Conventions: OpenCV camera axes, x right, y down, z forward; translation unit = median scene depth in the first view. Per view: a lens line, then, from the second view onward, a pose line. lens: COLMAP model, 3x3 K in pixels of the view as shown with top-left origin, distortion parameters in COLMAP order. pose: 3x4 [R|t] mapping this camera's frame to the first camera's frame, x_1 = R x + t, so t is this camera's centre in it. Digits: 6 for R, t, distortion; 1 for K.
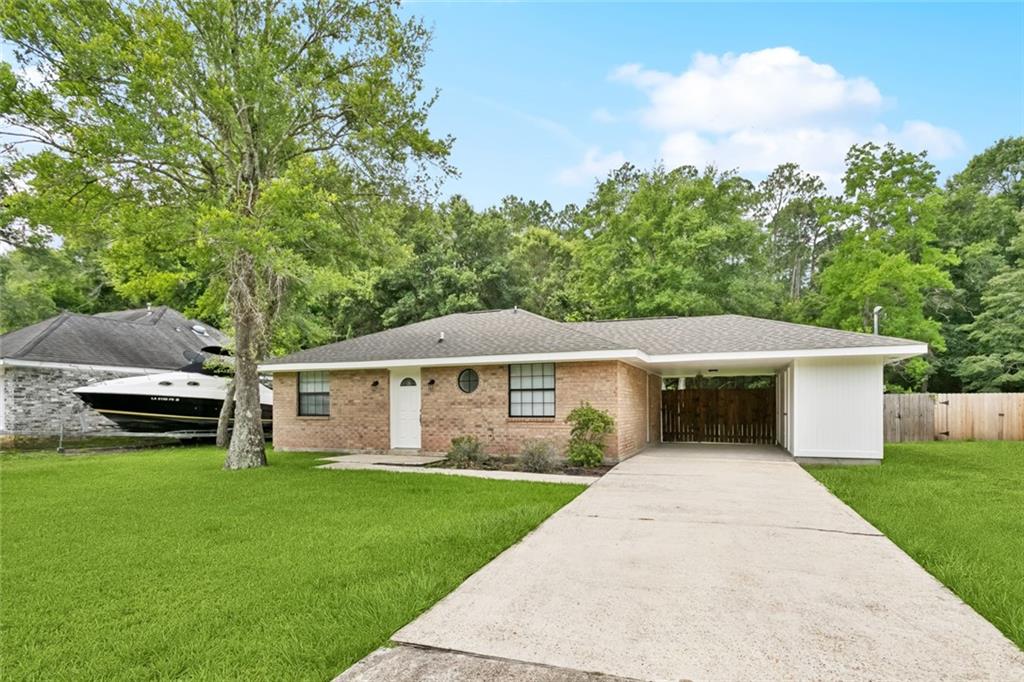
lens RADIAL K [[535.7, 0, 501.1], [0, 535.7, 448.4], [0, 0, 1]] dist [-0.007717, 0.002063]
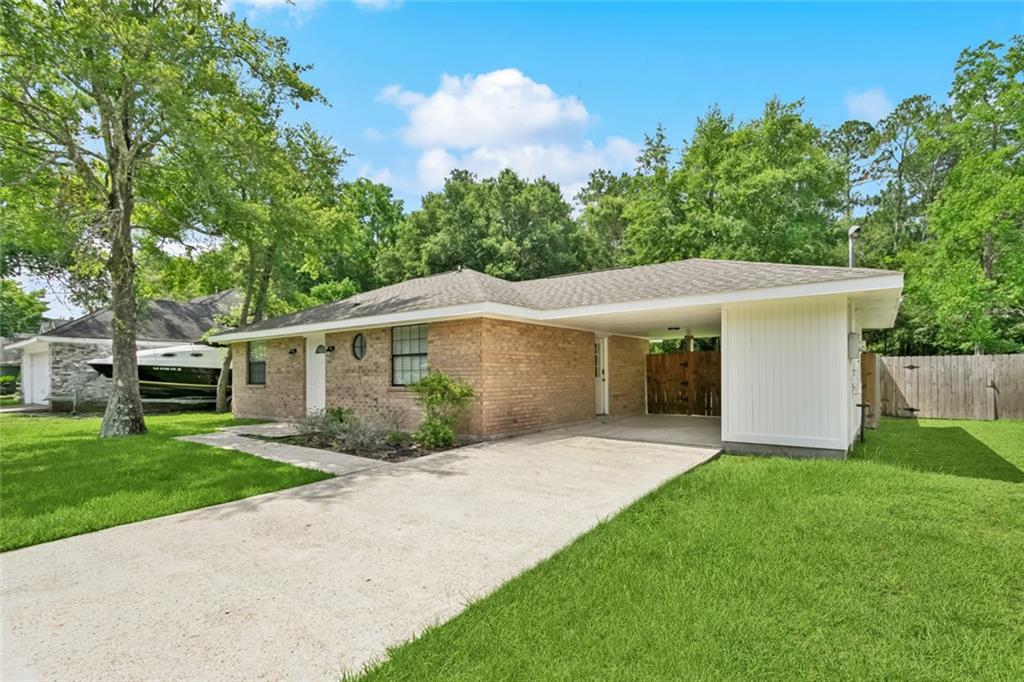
lens RADIAL K [[489.2, 0, 489.8], [0, 489.2, 401.2], [0, 0, 1]] dist [-0.000678, 0.002016]
pose [[0.965892, 0.009146, -0.258784, 0.338397], [-0.014817, 0.999691, -0.019973, -0.016903], [0.258522, 0.023127, 0.965729, 0.222619]]
